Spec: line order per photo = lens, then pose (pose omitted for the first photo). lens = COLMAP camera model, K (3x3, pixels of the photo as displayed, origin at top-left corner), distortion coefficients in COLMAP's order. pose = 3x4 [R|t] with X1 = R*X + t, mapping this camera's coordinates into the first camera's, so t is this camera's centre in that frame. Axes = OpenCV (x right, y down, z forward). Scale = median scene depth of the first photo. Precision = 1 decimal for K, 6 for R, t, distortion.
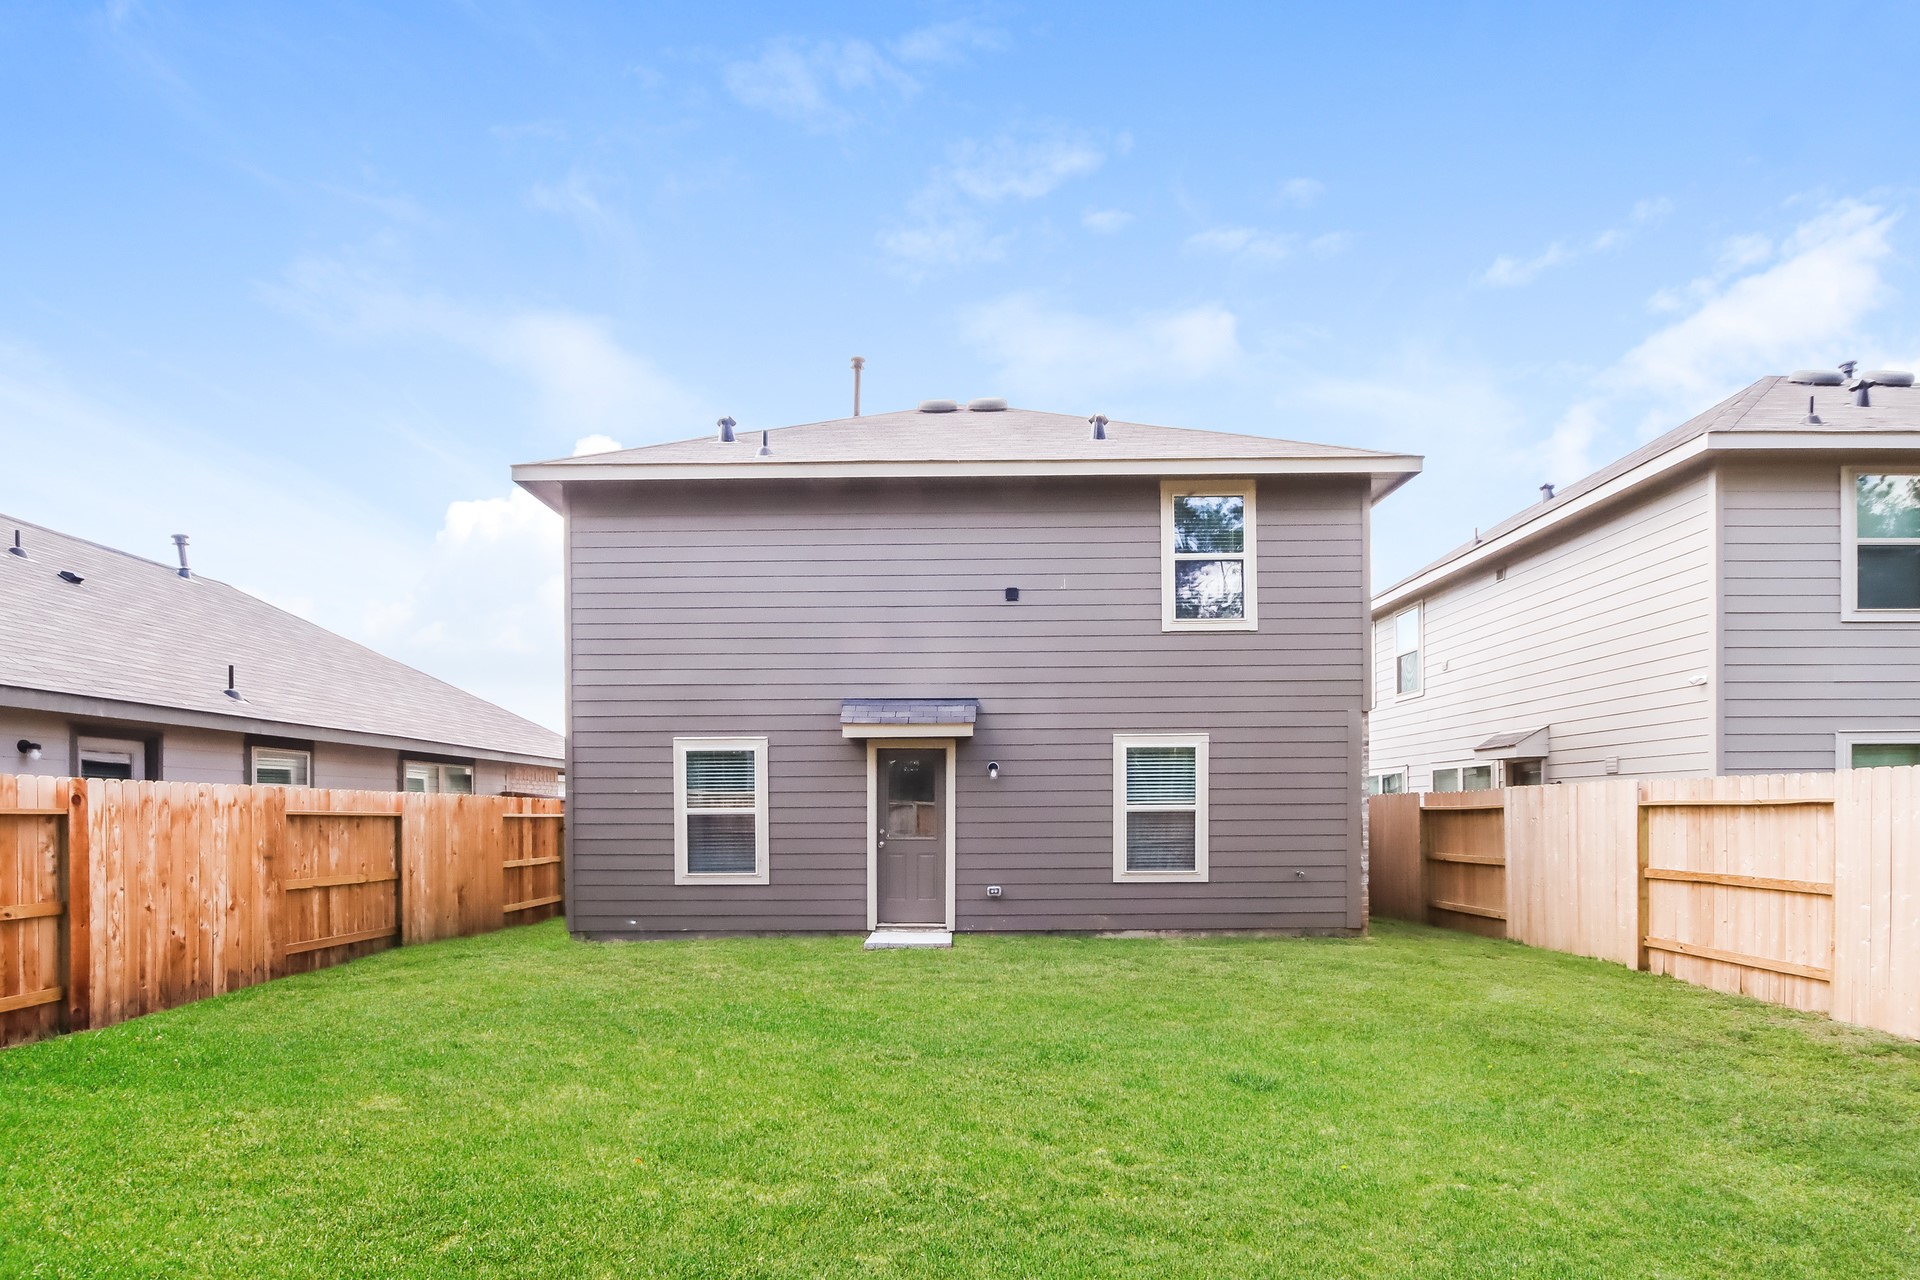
lens RADIAL K [[922.4, 0, 957.1], [0, 922.4, 646.3], [0, 0, 1]] dist [0.002712, -0.000621]
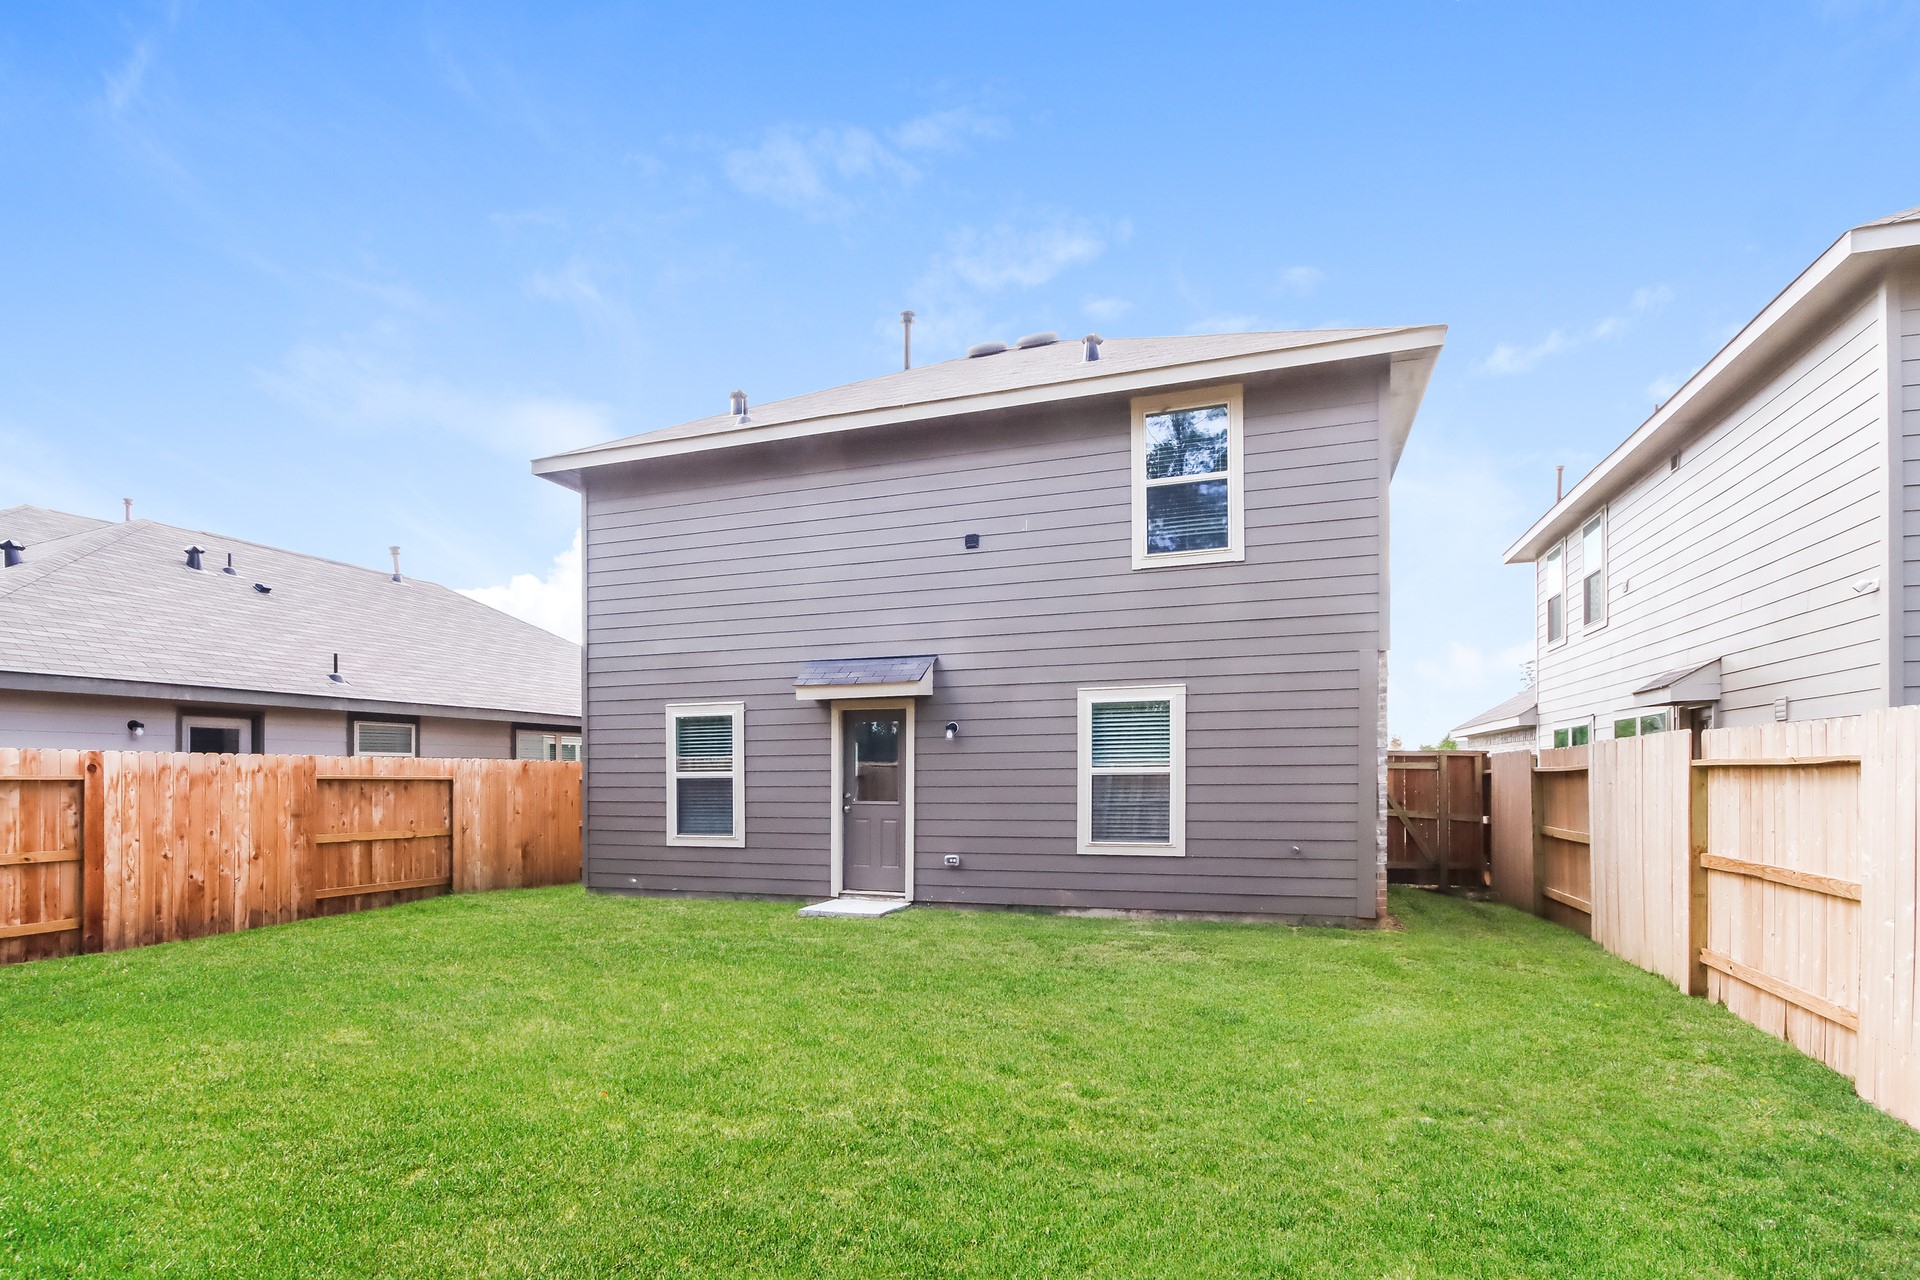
lens RADIAL K [[930.8, 0, 960.6], [0, 930.8, 610.6], [0, 0, 1]] dist [0.000329, 0.000974]
pose [[0.947796, -0.056910, -0.313758, 0.383507], [0.058585, 0.998274, -0.004095, 0.018662], [0.313450, -0.014500, 0.949494, 0.119331]]
